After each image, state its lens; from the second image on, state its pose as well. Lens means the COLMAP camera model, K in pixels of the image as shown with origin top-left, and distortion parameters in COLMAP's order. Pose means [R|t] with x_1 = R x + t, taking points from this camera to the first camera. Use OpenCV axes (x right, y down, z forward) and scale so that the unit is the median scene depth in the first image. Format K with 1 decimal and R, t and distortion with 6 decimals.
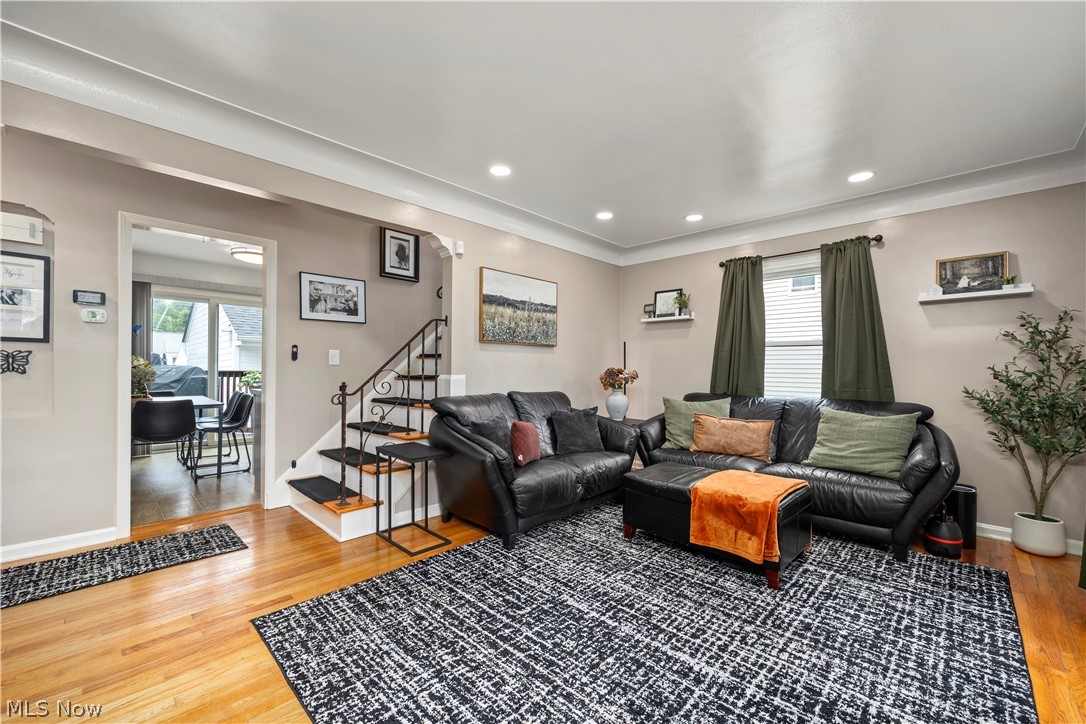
lens RADIAL K [[438.3, 0, 533.9], [0, 438.3, 372.6], [0, 0, 1]] dist [0.000117, 0.000031]
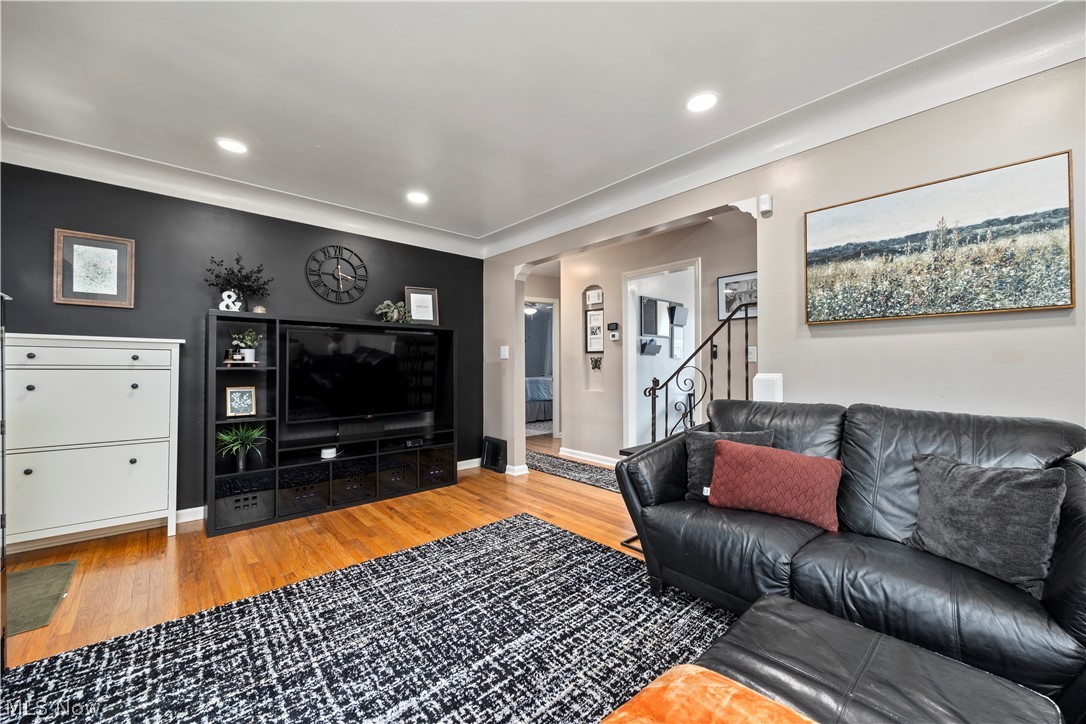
lens RADIAL K [[414.3, 0, 544.1], [0, 414.3, 363.4], [0, 0, 1]] dist [-0.002342, -0.000625]
pose [[-0.056365, -0.010564, -0.998354, 1.016682], [-0.011394, 0.999886, -0.009937, -0.000915], [0.998345, 0.010815, -0.056479, 1.222527]]
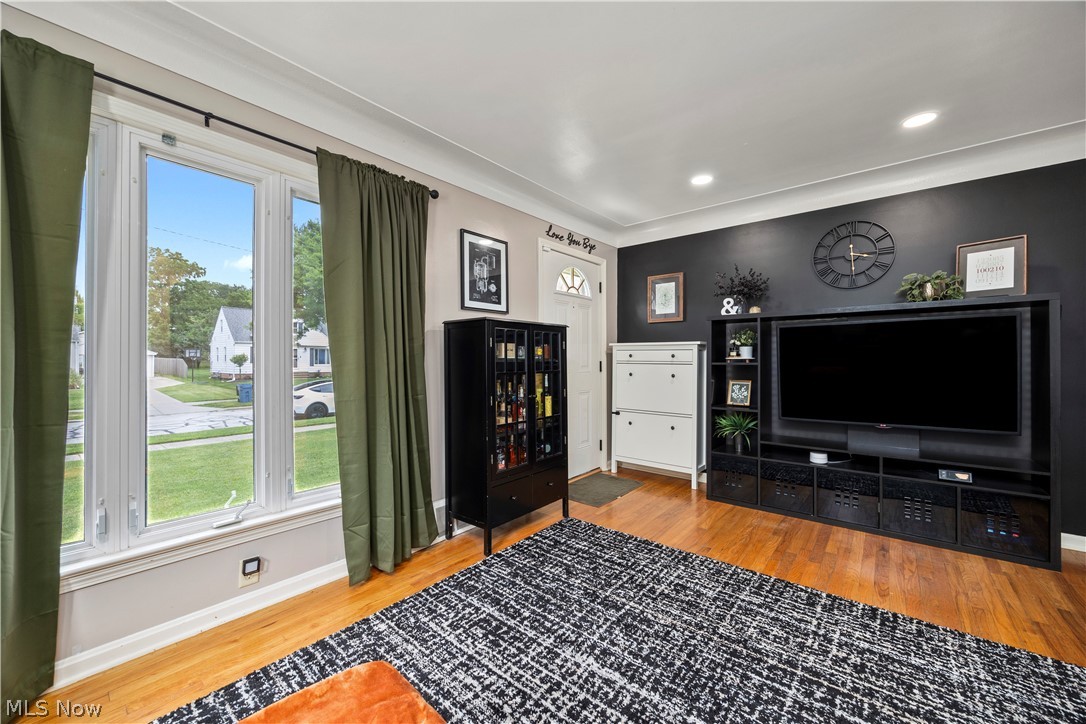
lens RADIAL K [[414.3, 0, 540.4], [0, 414.3, 356.2], [0, 0, 1]] dist [-0.002342, -0.000625]
pose [[-0.996170, -0.006049, -0.087228, 0.509176], [-0.005820, 0.999979, -0.002883, -0.006736], [0.087244, -0.002364, -0.996184, 1.714045]]
